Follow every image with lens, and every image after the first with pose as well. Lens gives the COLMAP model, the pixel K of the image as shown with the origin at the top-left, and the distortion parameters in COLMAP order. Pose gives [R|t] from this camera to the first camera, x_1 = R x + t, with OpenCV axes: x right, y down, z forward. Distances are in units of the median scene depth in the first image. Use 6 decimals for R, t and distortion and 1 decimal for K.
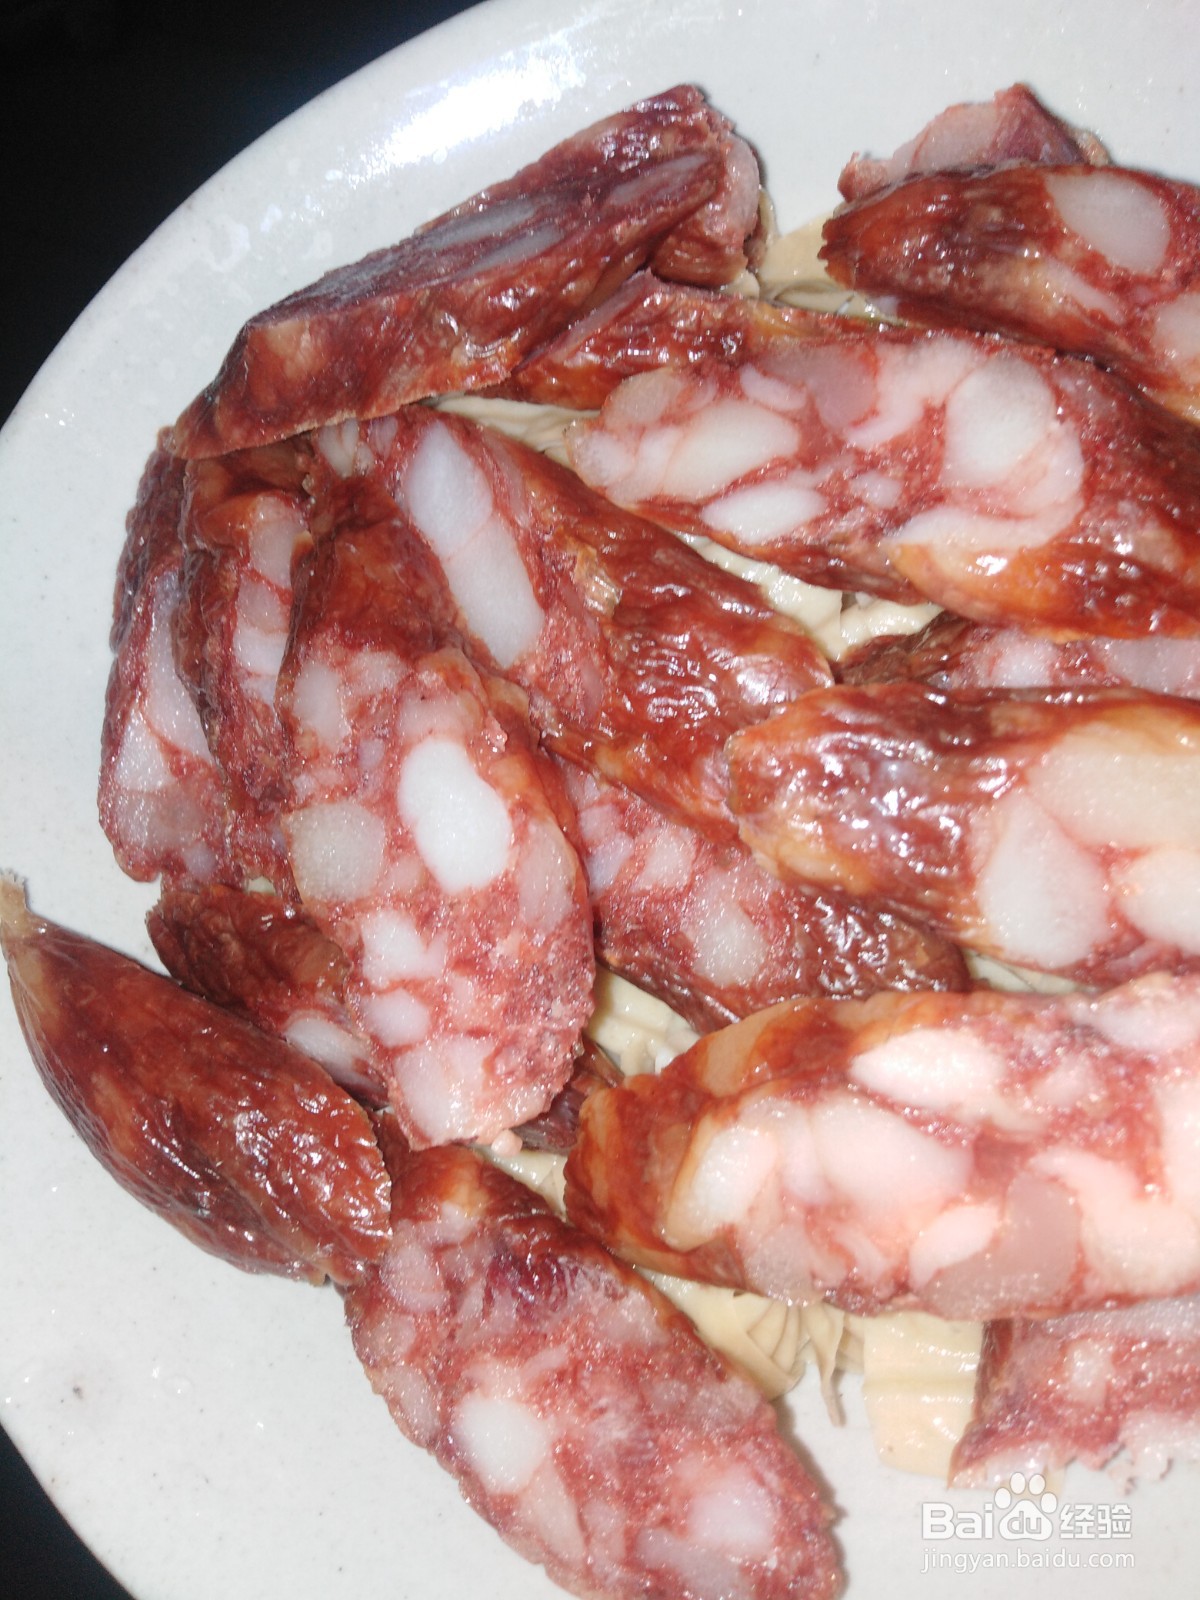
lens RADIAL K [[1161.9, 0, 595.4], [0, 1161.9, 793.9], [0, 0, 1]] dist [-0.053783, -0.016989]
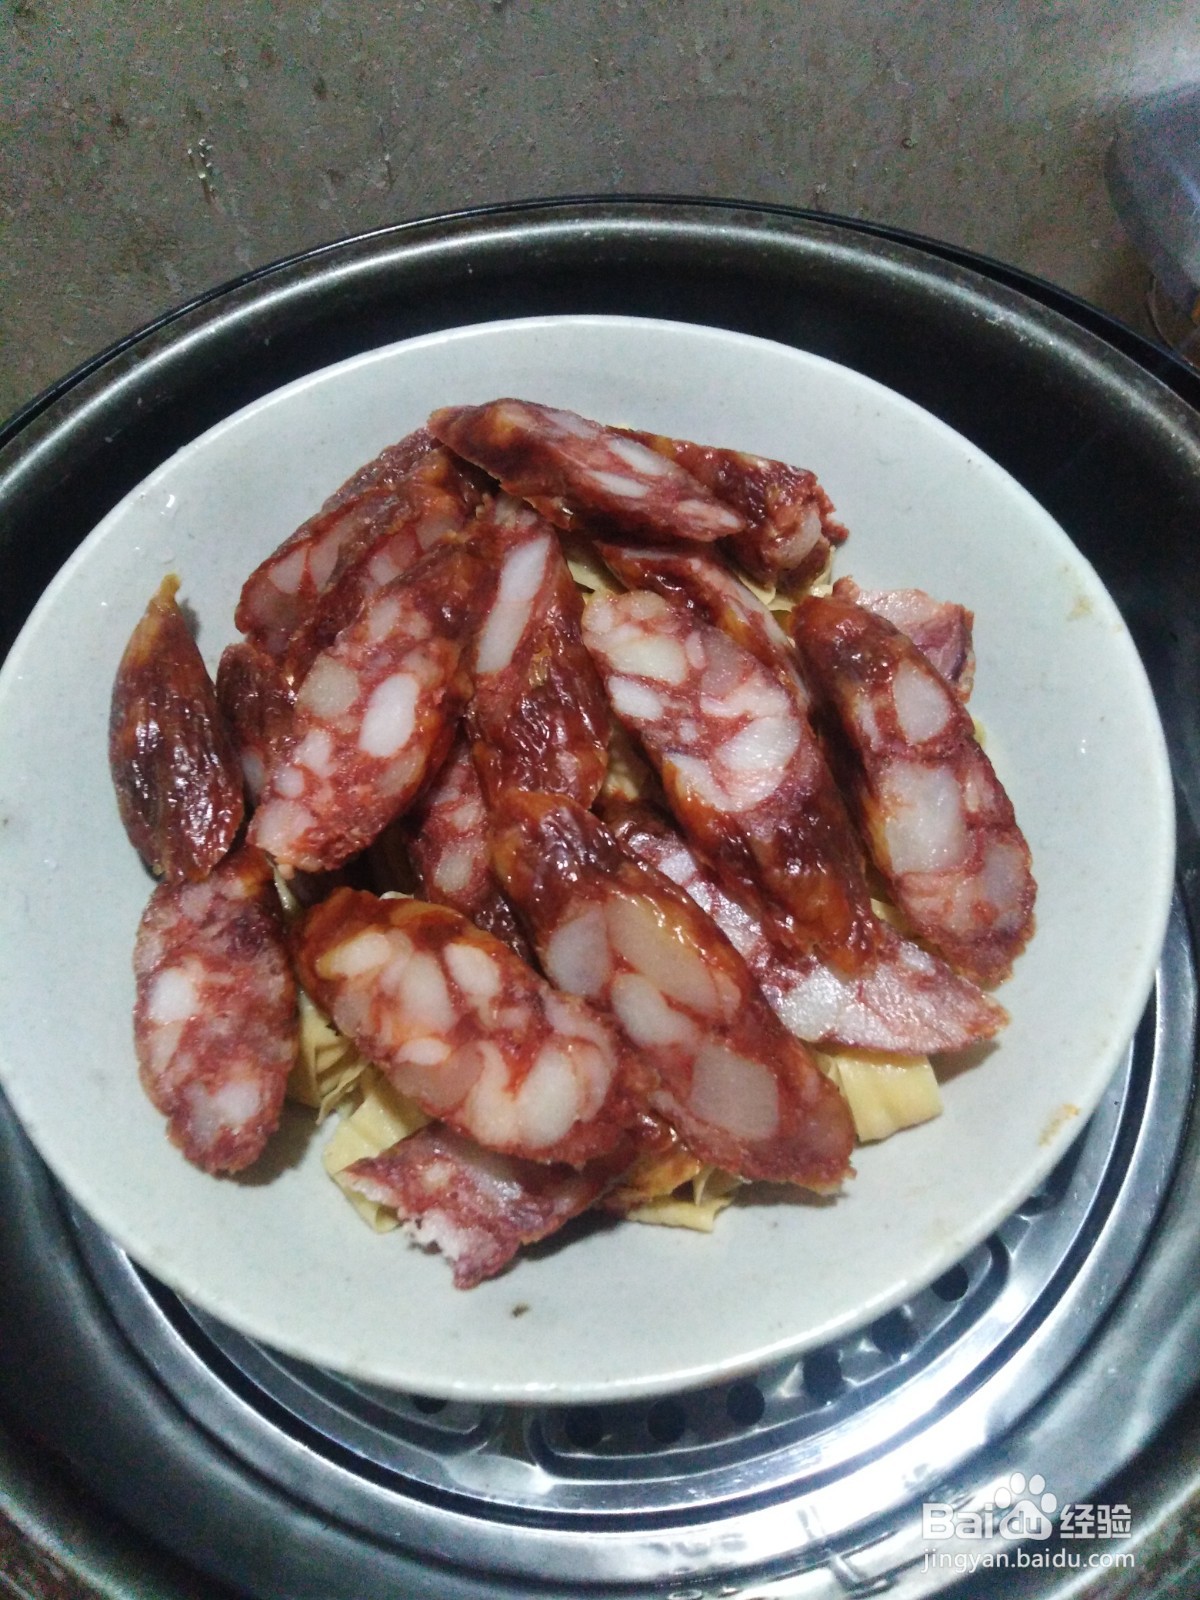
lens RADIAL K [[1161.9, 0, 596.5], [0, 1161.9, 802.3], [0, 0, 1]] dist [-0.053783, -0.016989]
pose [[0.753544, 0.654260, -0.064156, 0.320248], [-0.656590, 0.753861, -0.024132, -0.046846], [0.032577, 0.060309, 0.997648, -0.751110]]
